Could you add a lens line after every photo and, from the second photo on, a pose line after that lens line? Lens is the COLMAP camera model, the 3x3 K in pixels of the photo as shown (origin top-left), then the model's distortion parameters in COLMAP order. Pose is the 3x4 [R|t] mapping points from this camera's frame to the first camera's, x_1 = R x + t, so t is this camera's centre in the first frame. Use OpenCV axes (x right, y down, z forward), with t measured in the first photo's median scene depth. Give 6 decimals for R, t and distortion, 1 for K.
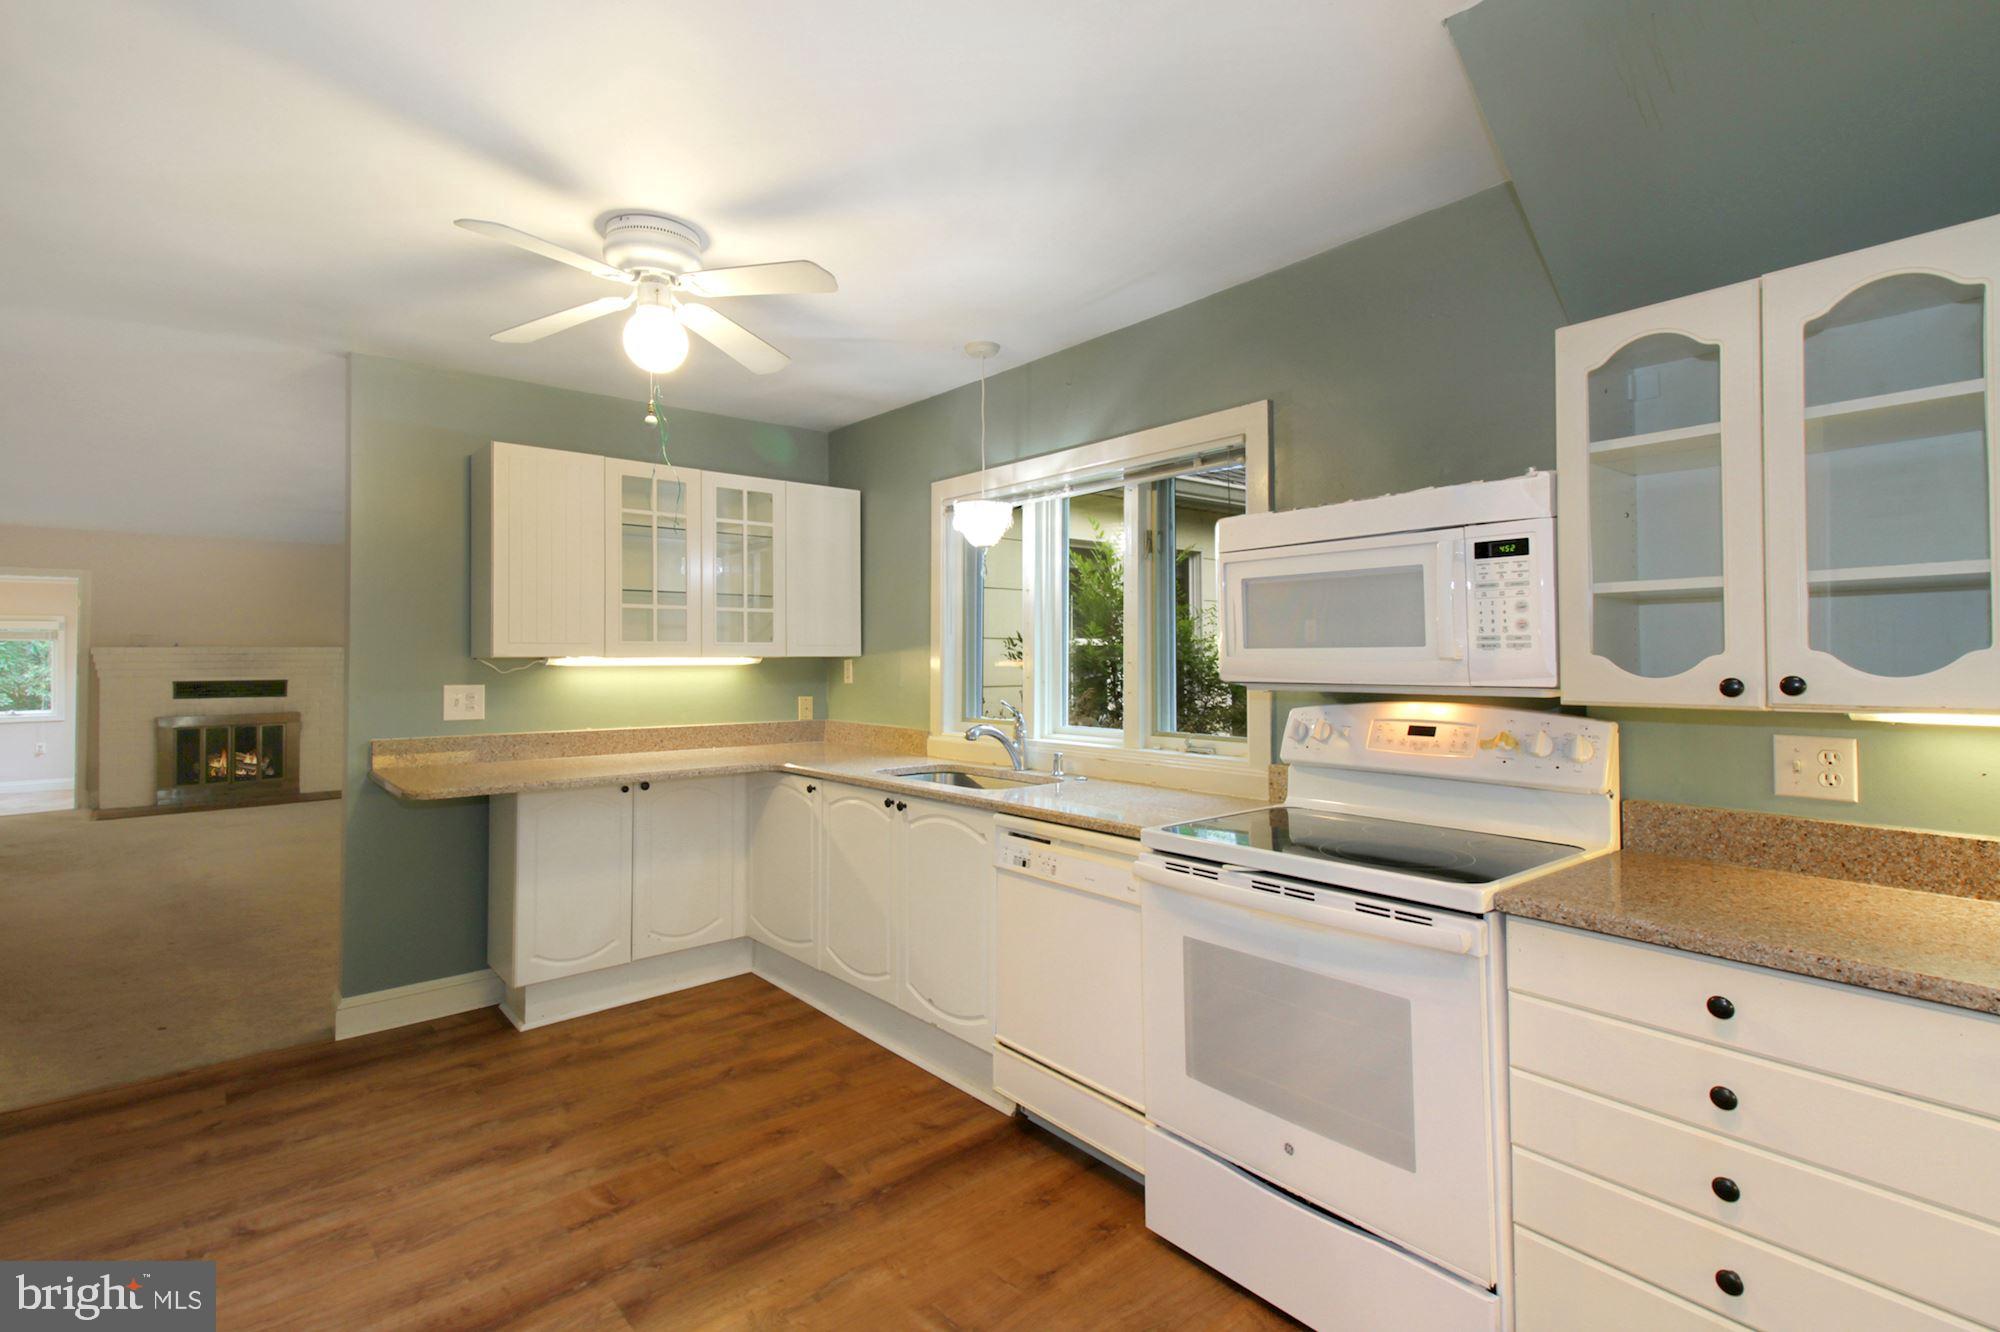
lens RADIAL K [[967.6, 0, 1031.3], [0, 967.6, 644.1], [0, 0, 1]] dist [0.028402, -0.005221]
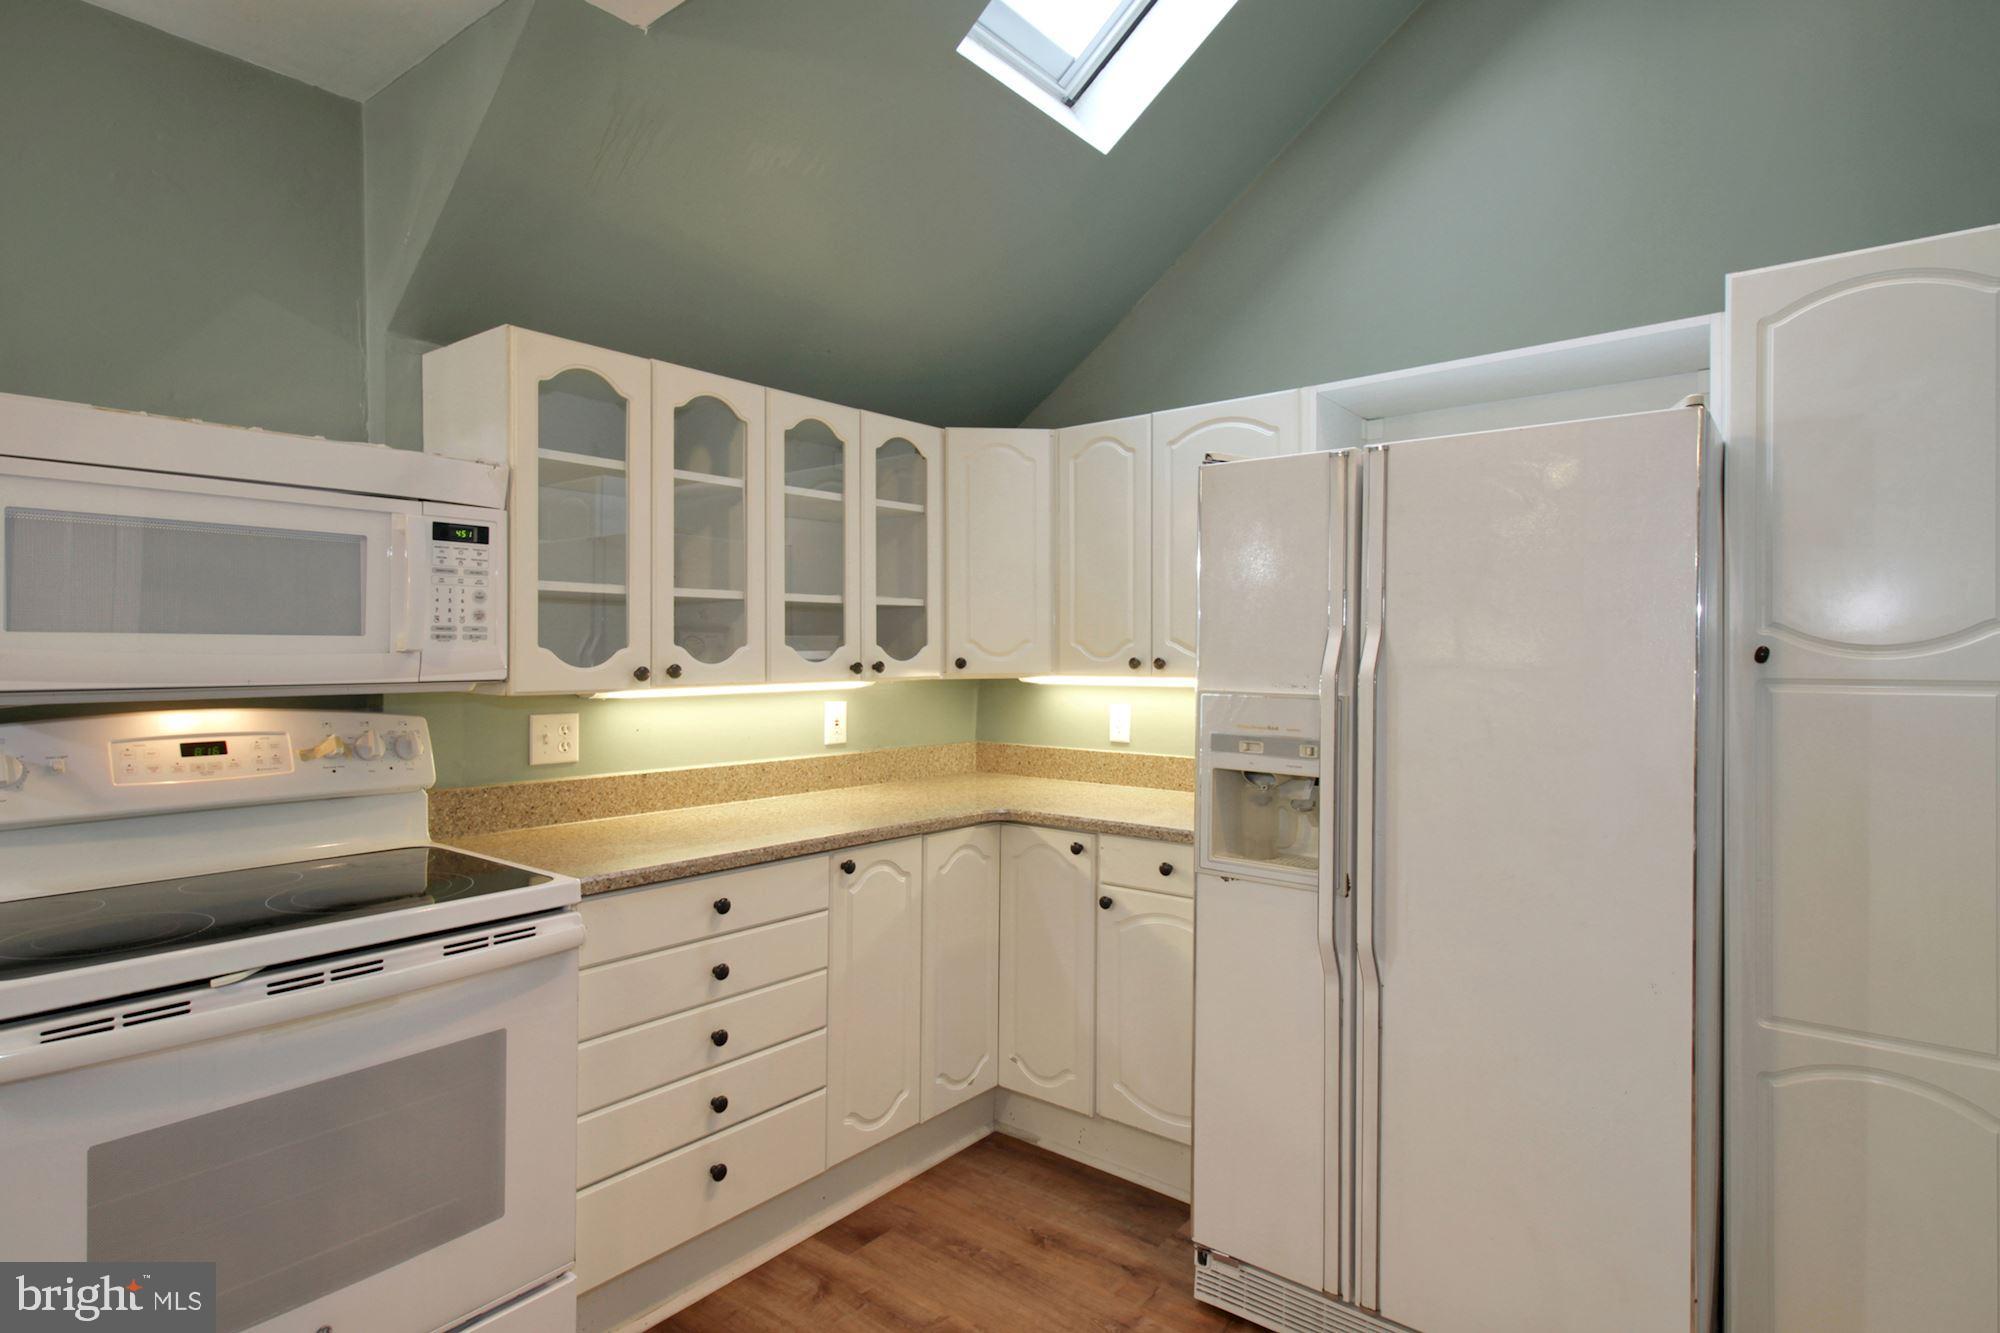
lens RADIAL K [[1017.7, 0, 1012.4], [0, 1017.7, 655.4], [0, 0, 1]] dist [0.011539, -0.003578]
pose [[-0.191490, -0.000072, 0.981495, -0.374878], [-0.014039, 0.999898, -0.002666, 0.009452], [-0.981394, -0.014289, -0.191472, 0.431691]]
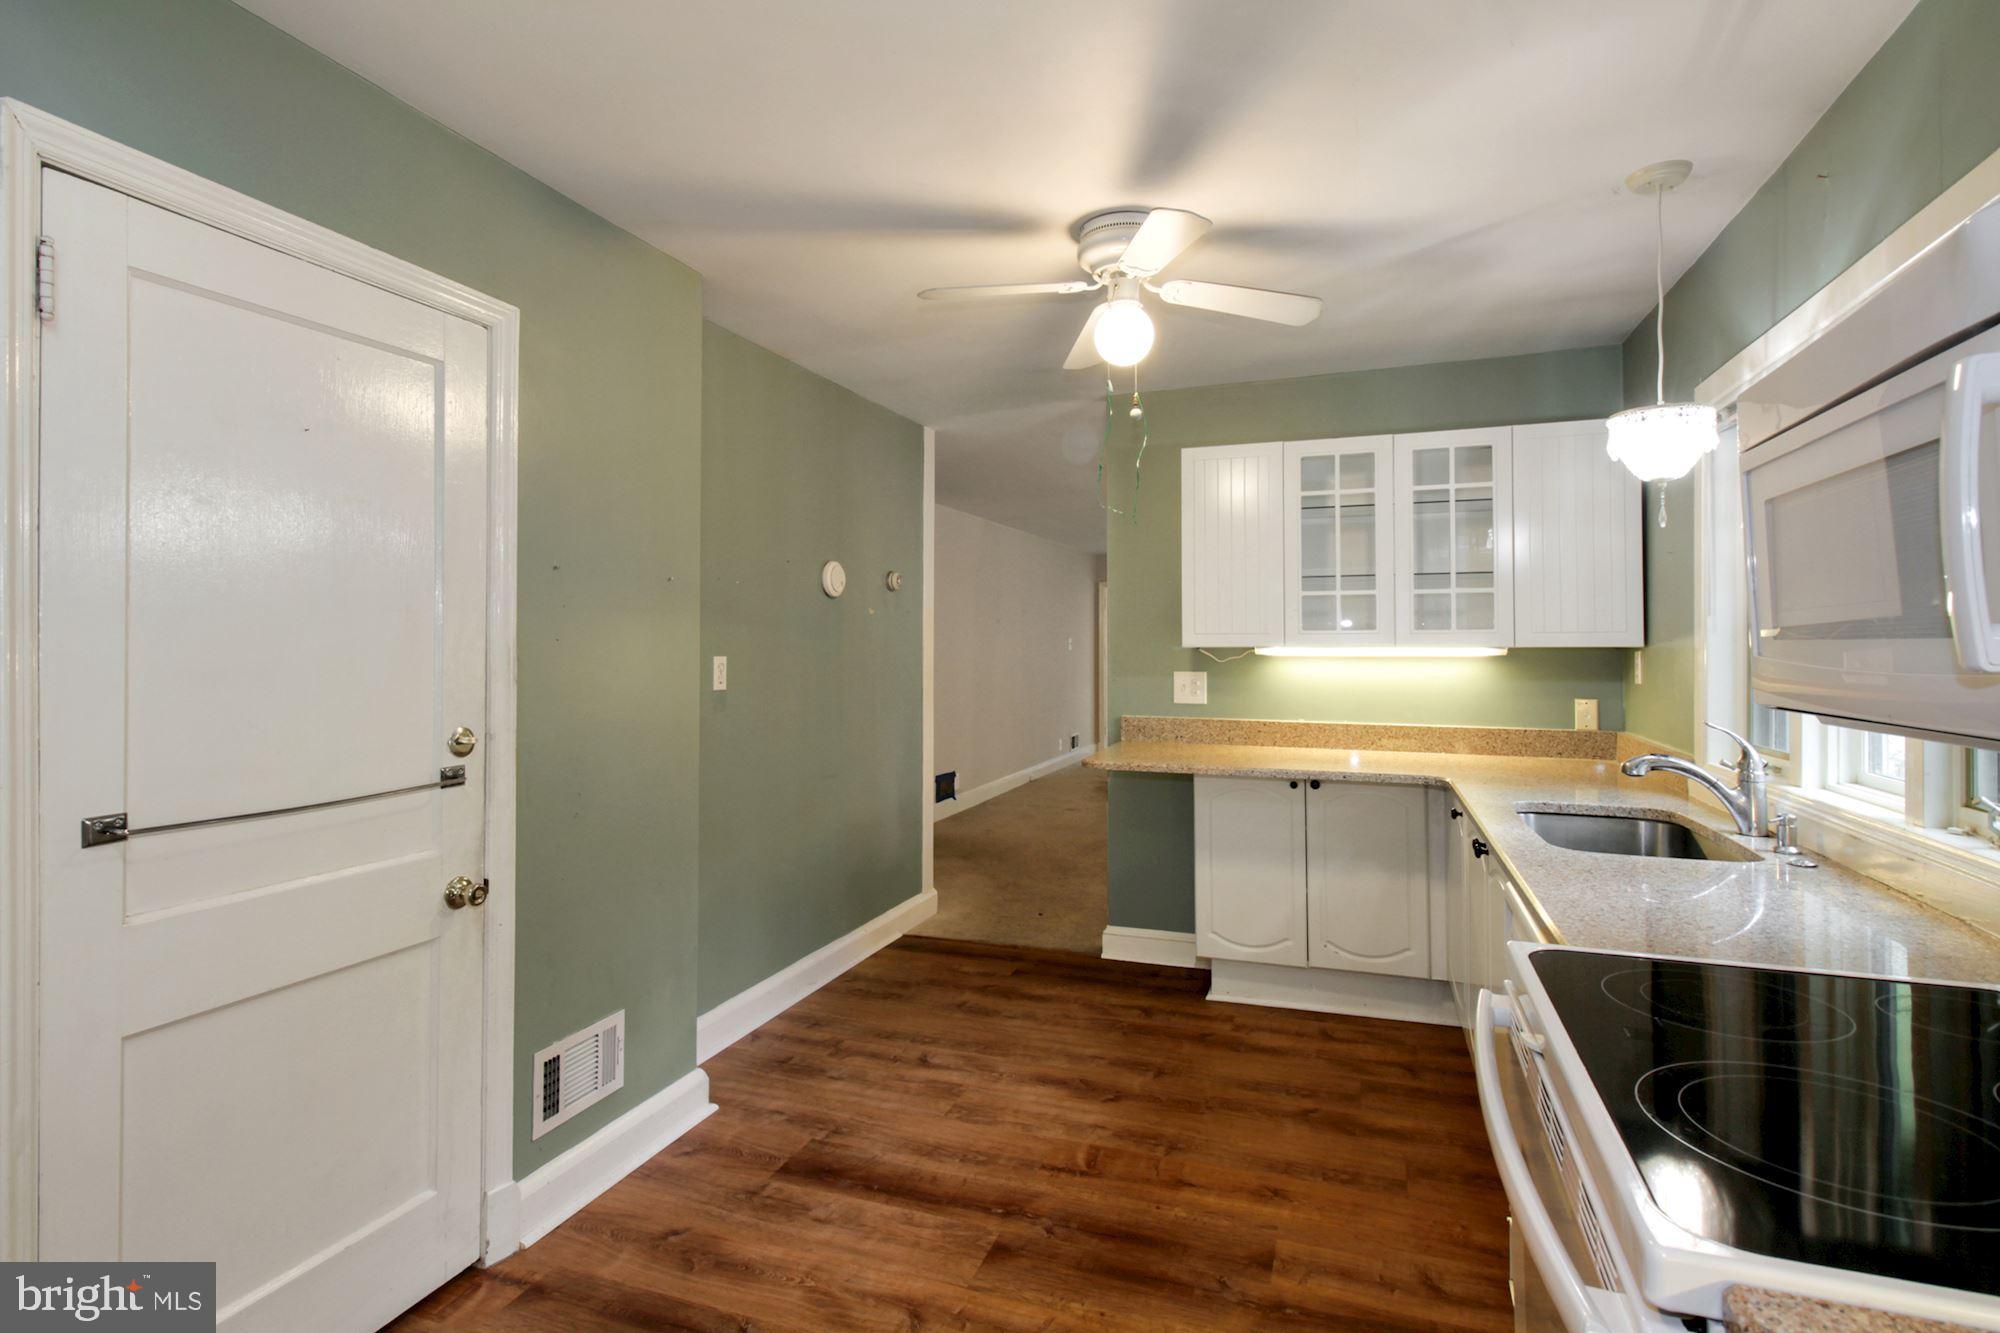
lens RADIAL K [[1017.7, 0, 987.8], [0, 1017.7, 635.4], [0, 0, 1]] dist [0.011539, -0.003578]
pose [[0.461579, -0.005180, -0.887084, 0.407999], [0.011442, 0.999935, 0.000114, -0.002280], [0.887025, -0.010202, 0.461608, 0.327492]]
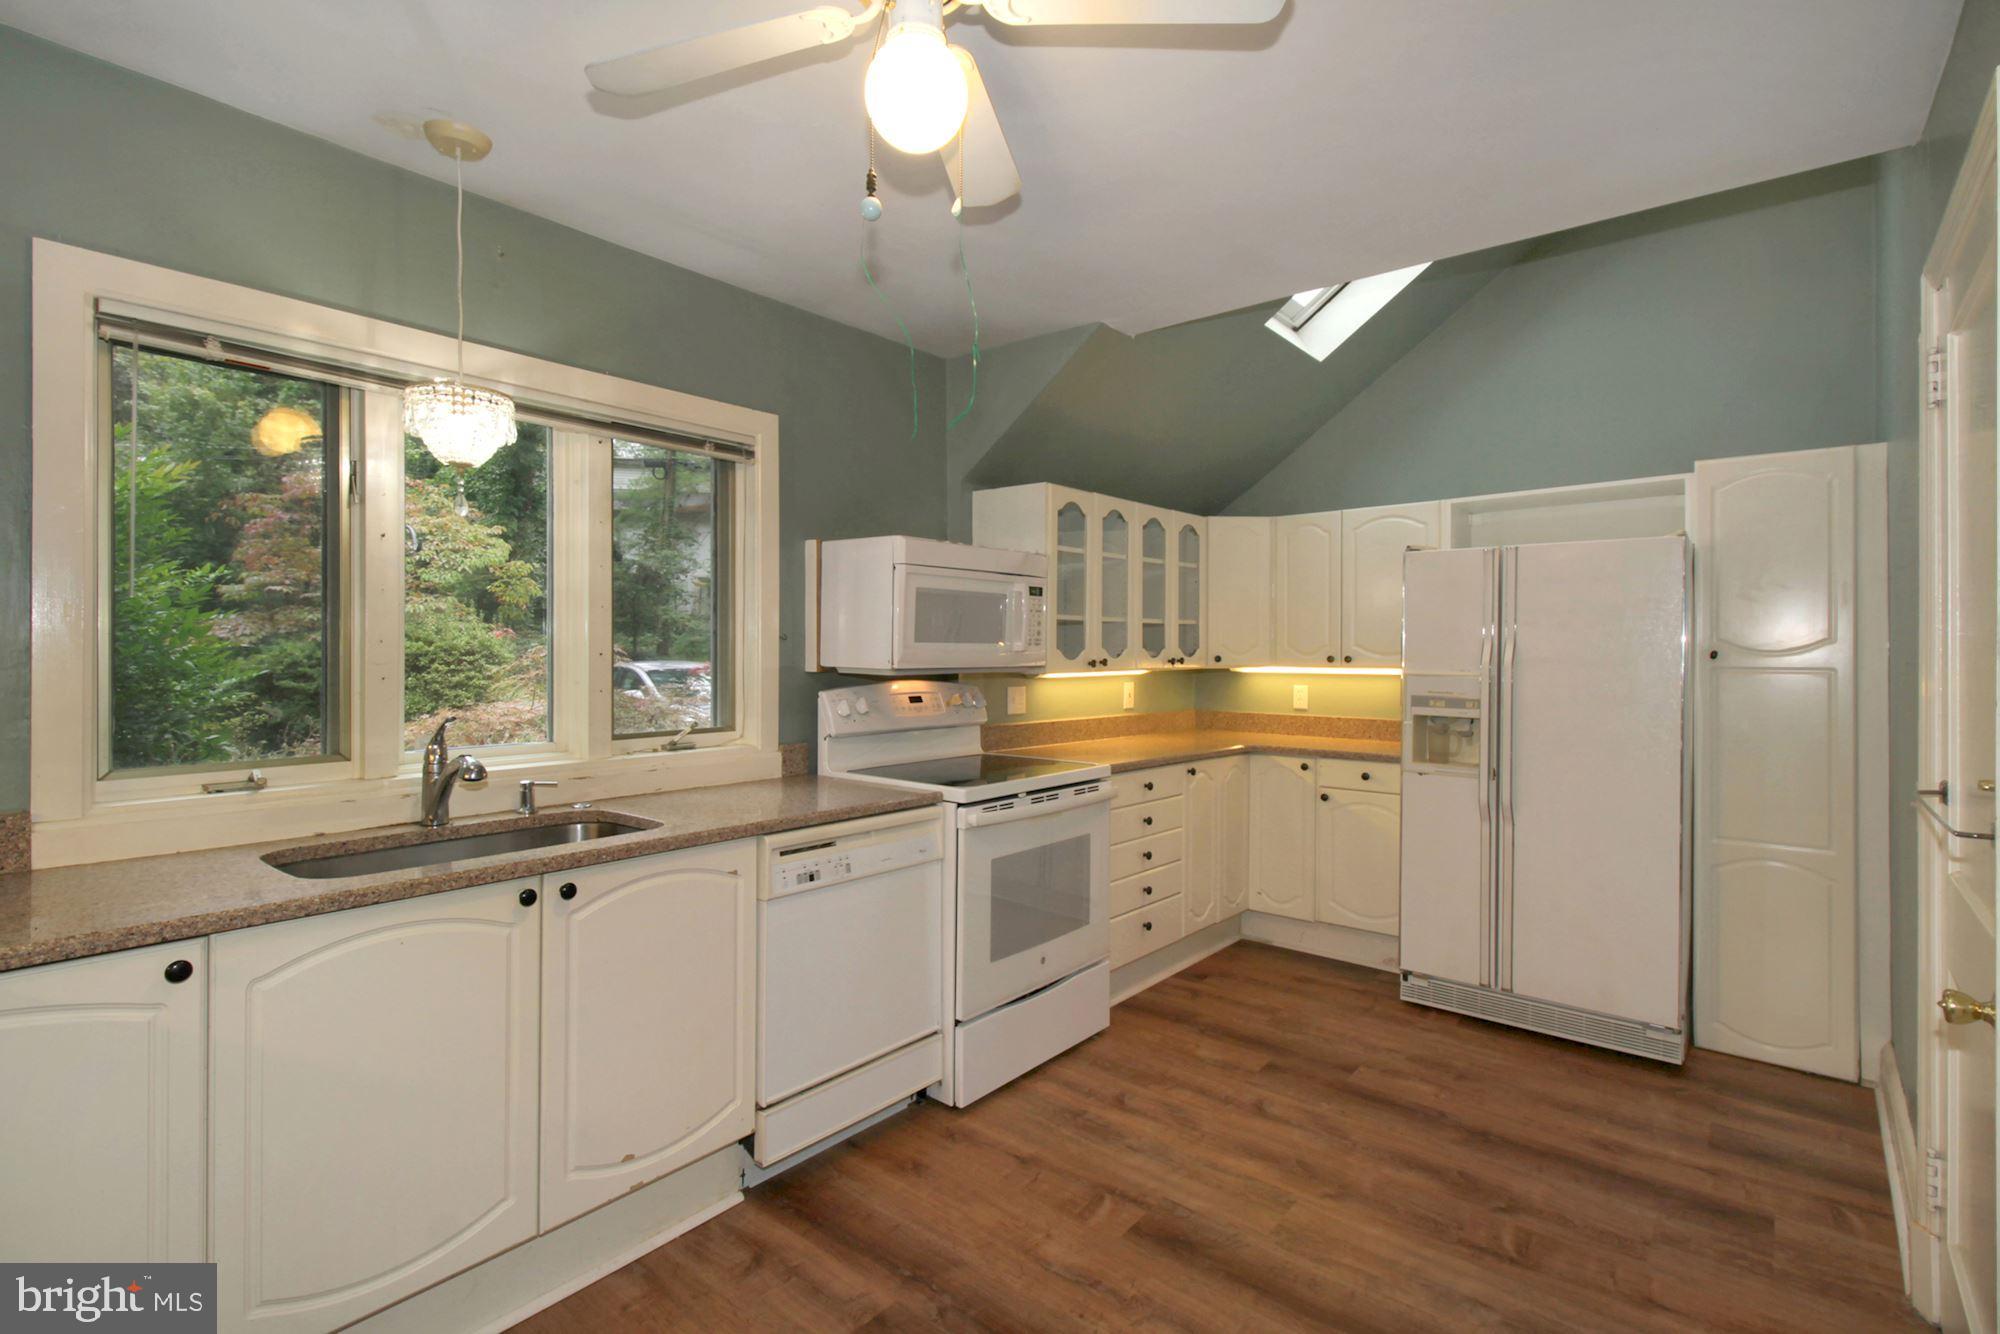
lens RADIAL K [[939.4, 0, 960.9], [0, 939.4, 653.0], [0, 0, 1]] dist [0.000091, -0.005113]
pose [[-0.151954, 0.001114, 0.988387, -0.803905], [-0.017377, 0.999842, -0.003798, 0.018111], [-0.988235, -0.017752, -0.151911, 0.904900]]
